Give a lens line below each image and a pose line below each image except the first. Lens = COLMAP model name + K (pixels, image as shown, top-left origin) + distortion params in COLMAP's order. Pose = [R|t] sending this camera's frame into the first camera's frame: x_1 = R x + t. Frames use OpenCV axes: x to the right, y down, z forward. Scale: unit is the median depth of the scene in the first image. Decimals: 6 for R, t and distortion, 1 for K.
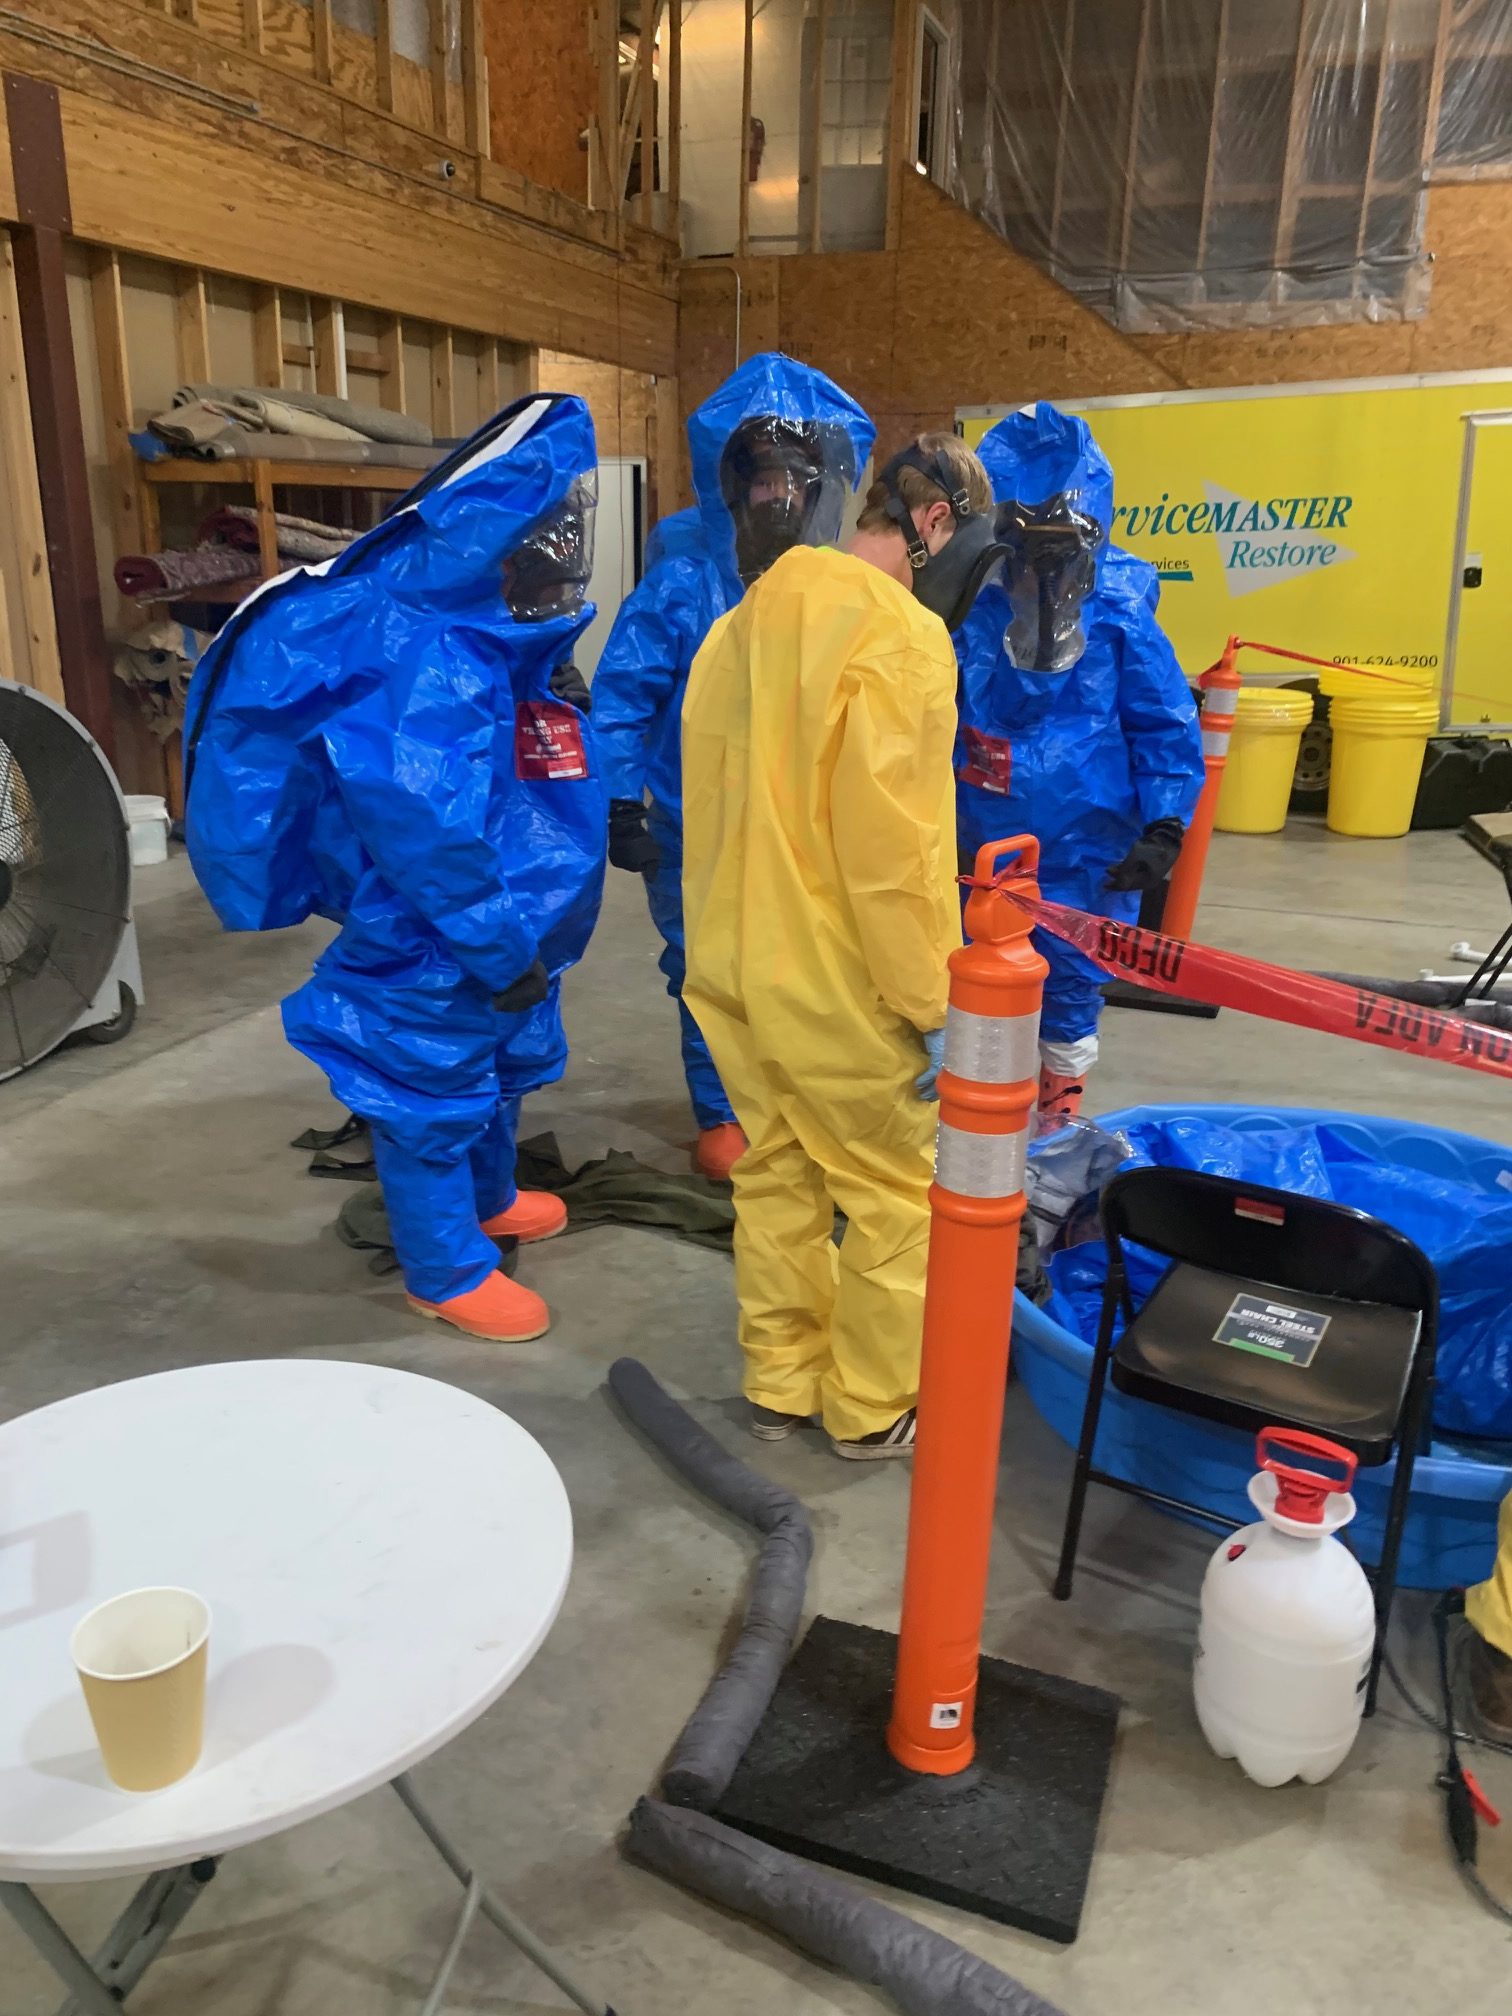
lens RADIAL K [[1533.9, 0, 729.1], [0, 1533.9, 1006.2], [0, 0, 1]] dist [0.008870, -0.009021]
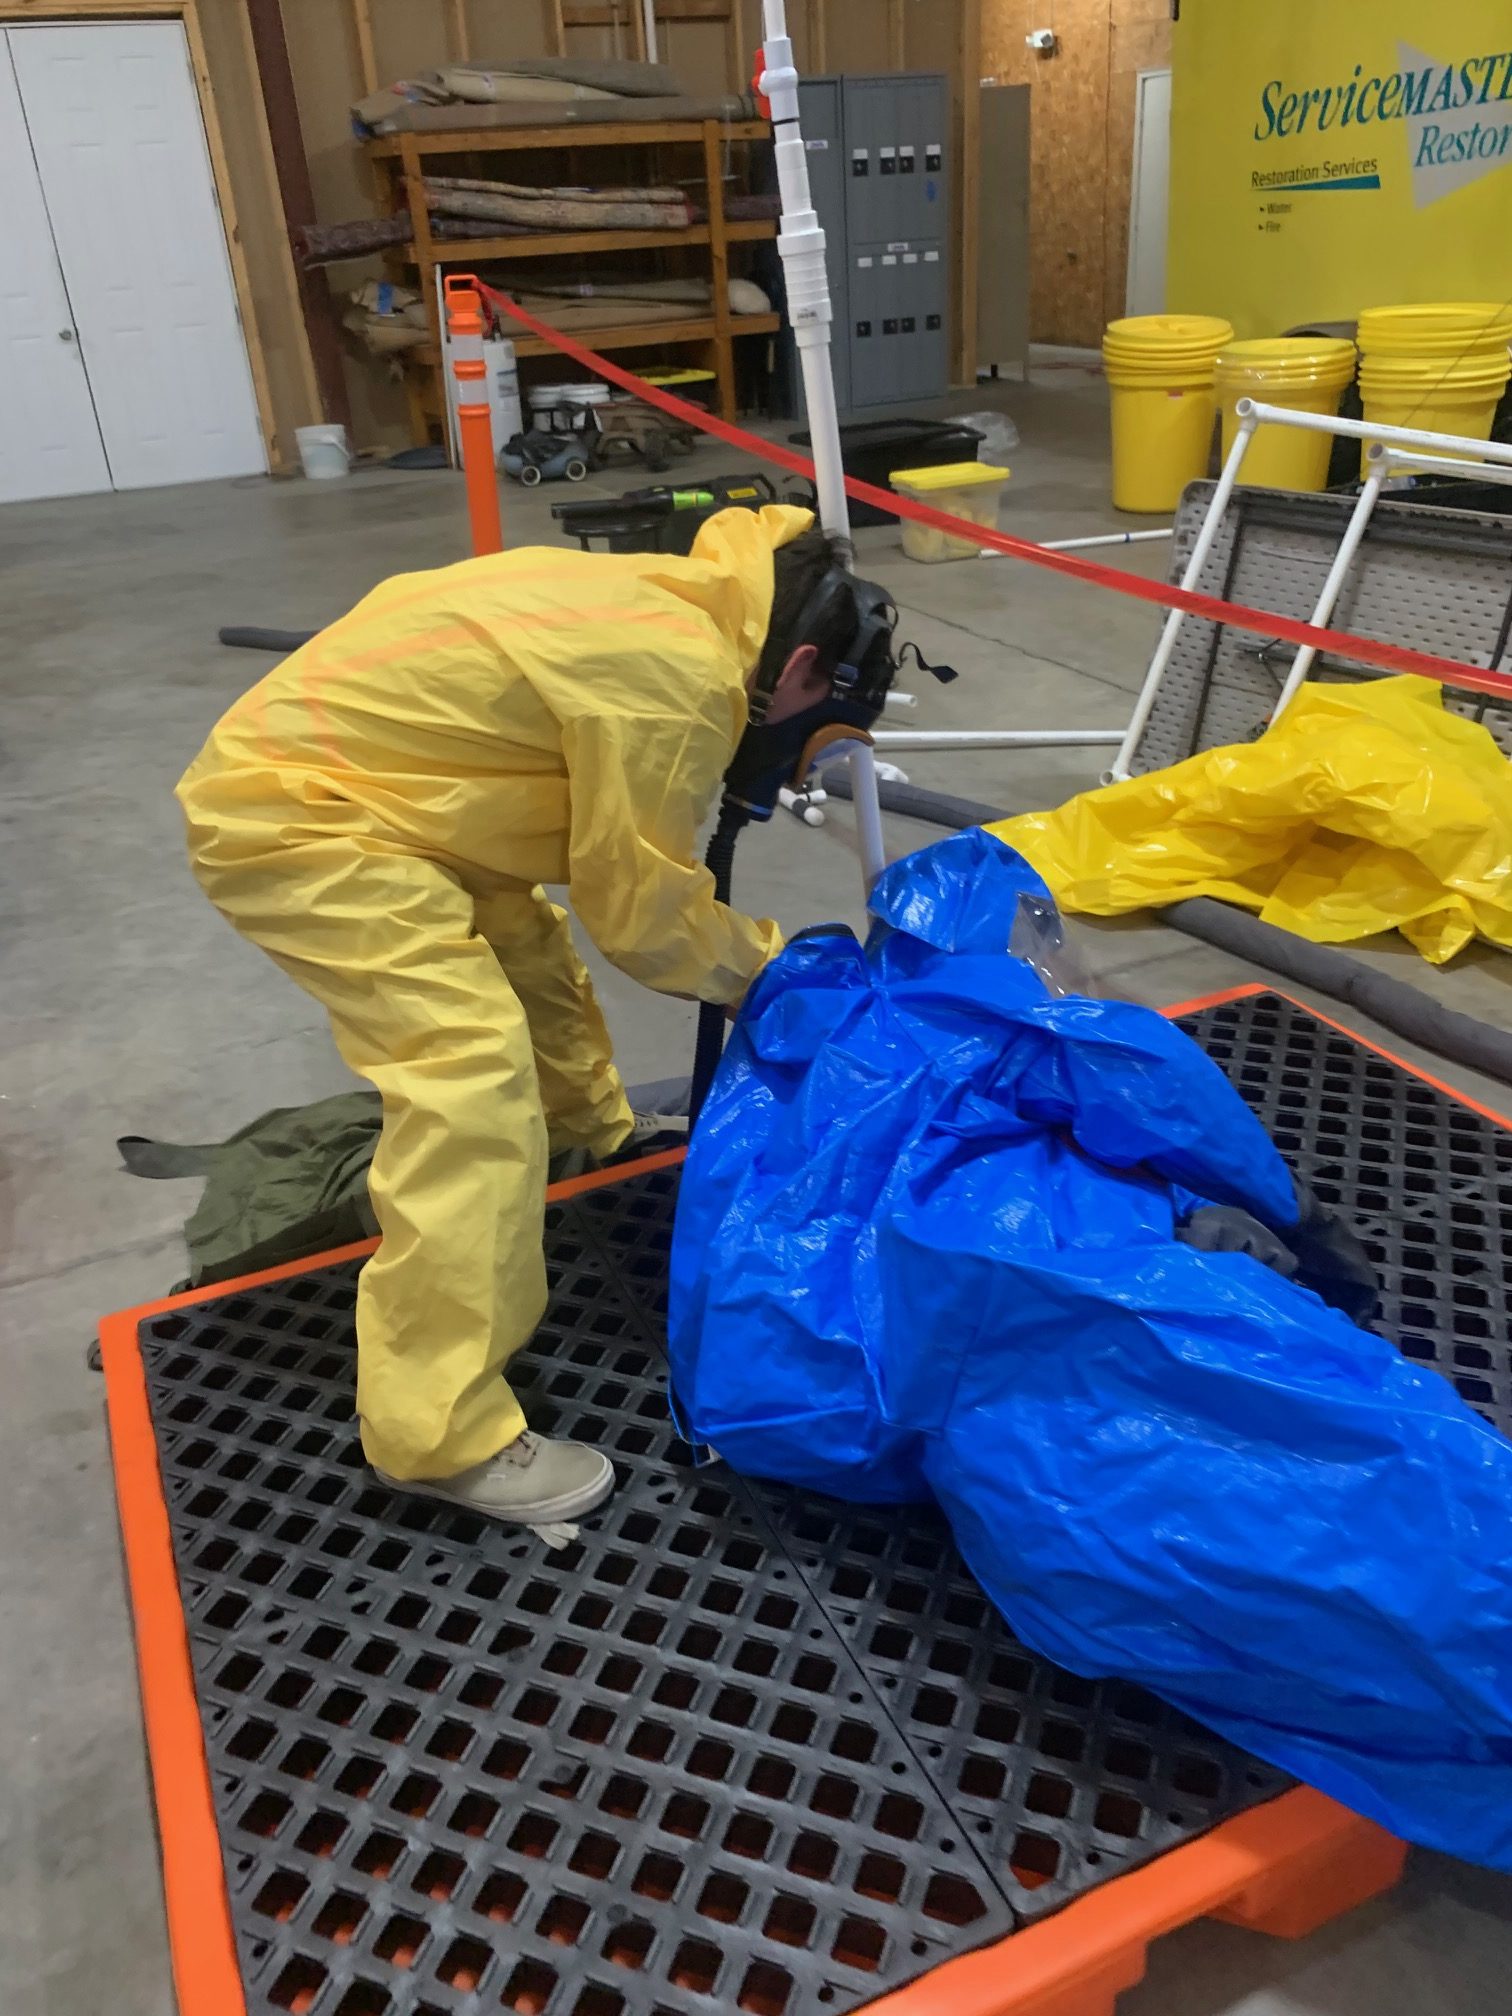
lens RADIAL K [[1533.9, 0, 769.0], [0, 1533.9, 997.1], [0, 0, 1]] dist [0.008870, -0.009021]
pose [[0.723774, 0.272292, -0.634042, 0.655399], [-0.142603, 0.958038, 0.248649, -0.038643], [0.675142, -0.089549, 0.732233, 0.198761]]
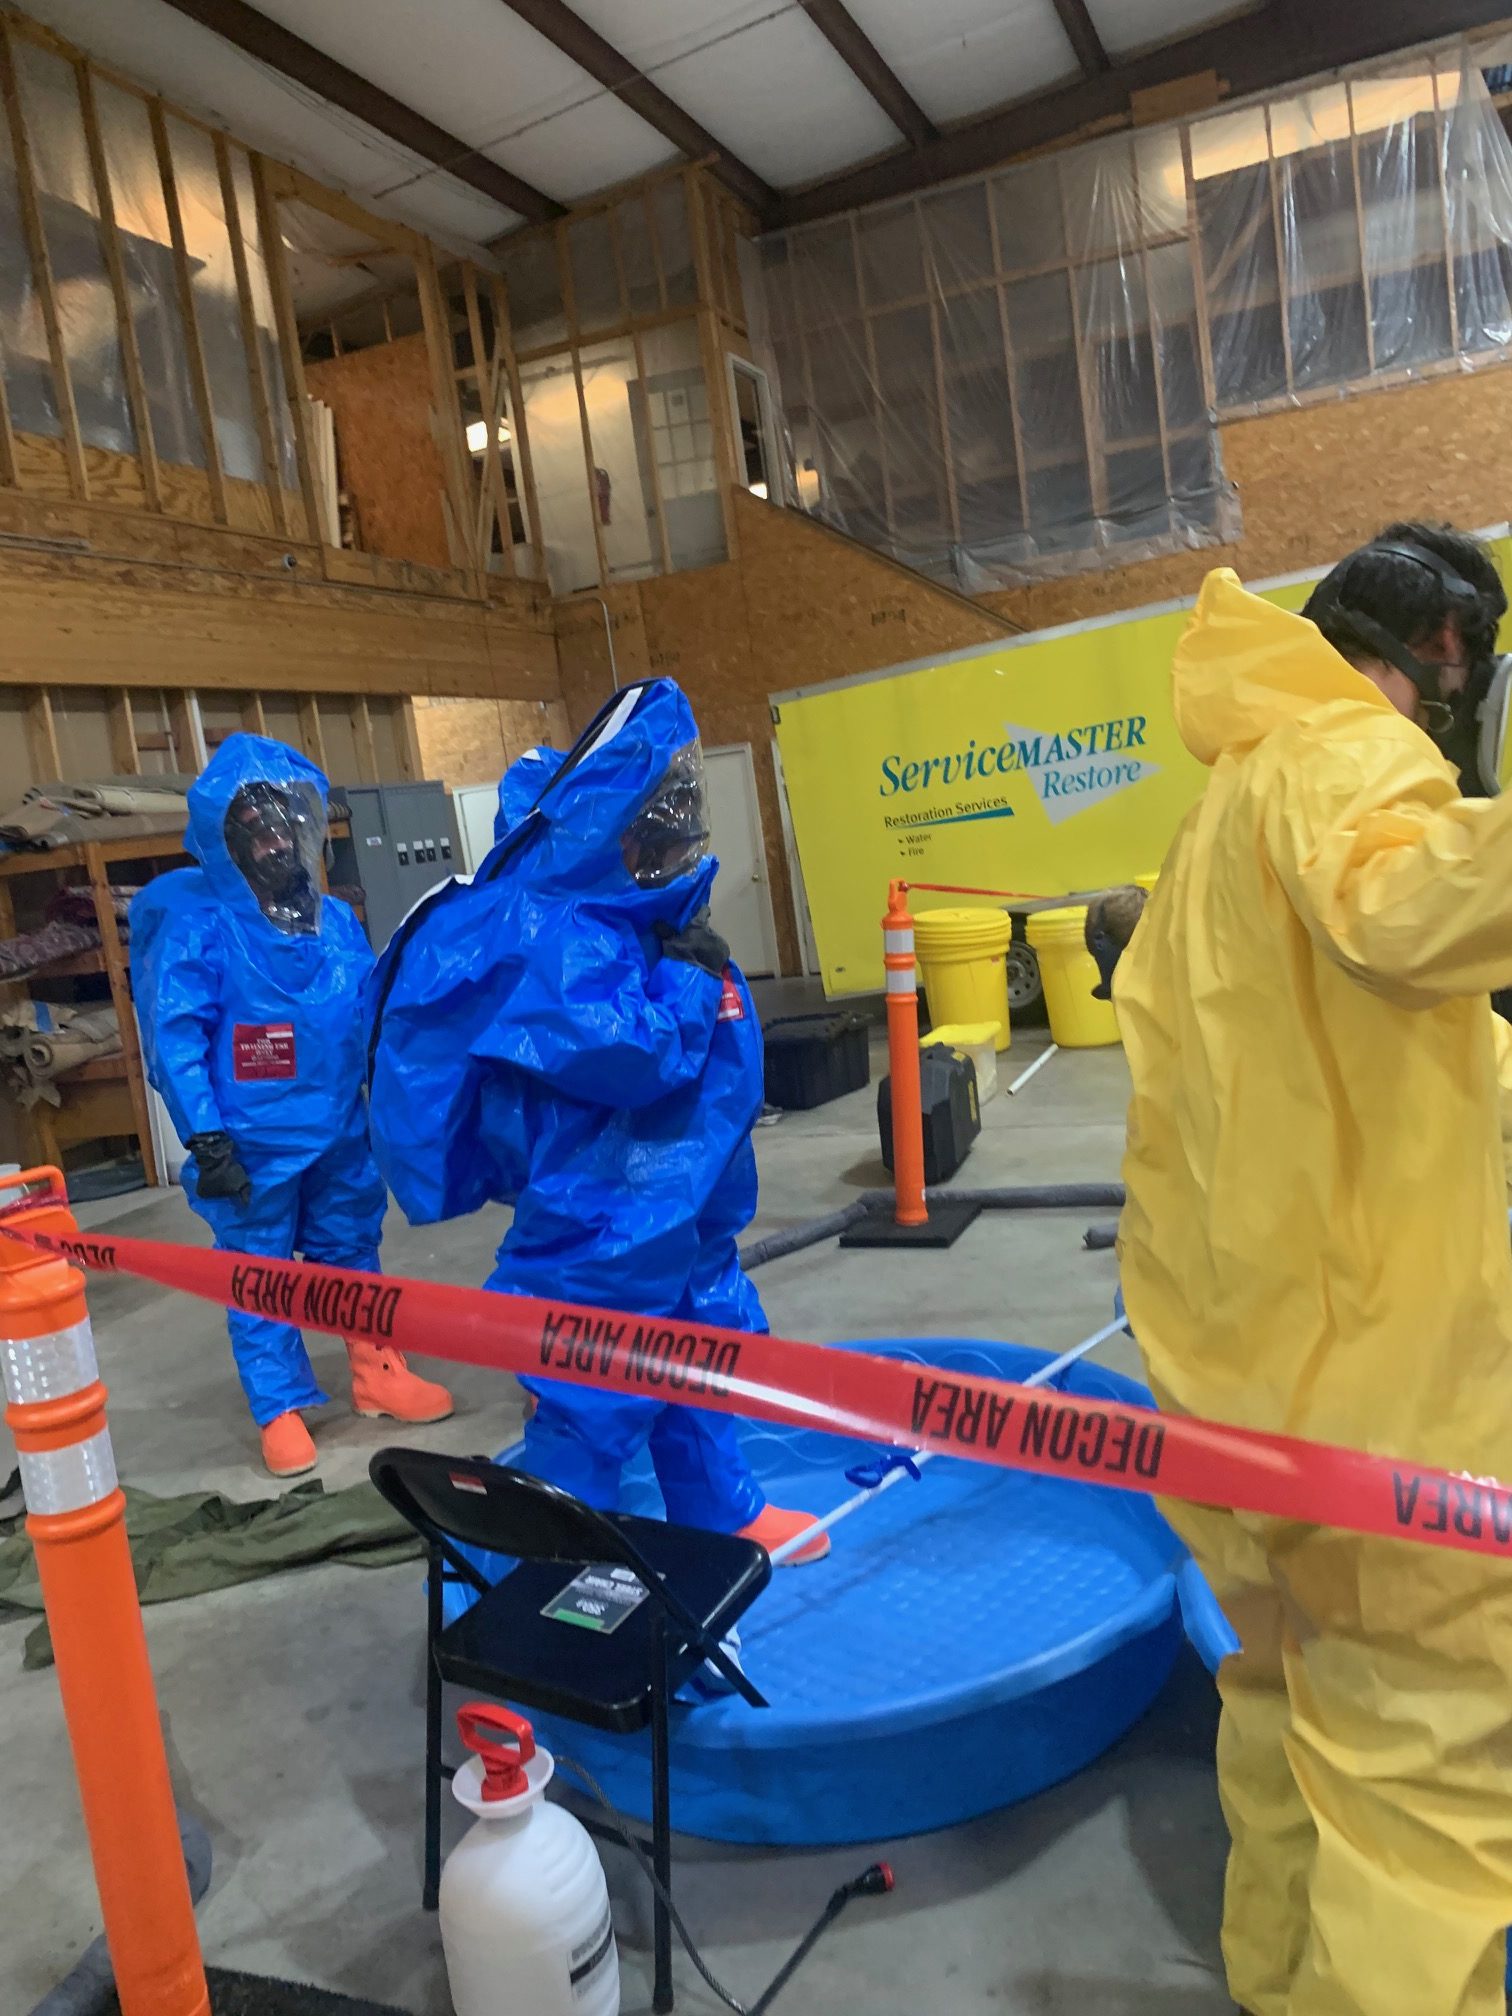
lens RADIAL K [[1533.9, 0, 709.0], [0, 1533.9, 995.4], [0, 0, 1]] dist [0.008870, -0.009021]
pose [[0.988138, -0.142957, -0.056092, 0.135590], [0.130395, 0.974000, -0.185259, 0.006311], [0.081118, 0.175748, 0.981087, -0.010520]]
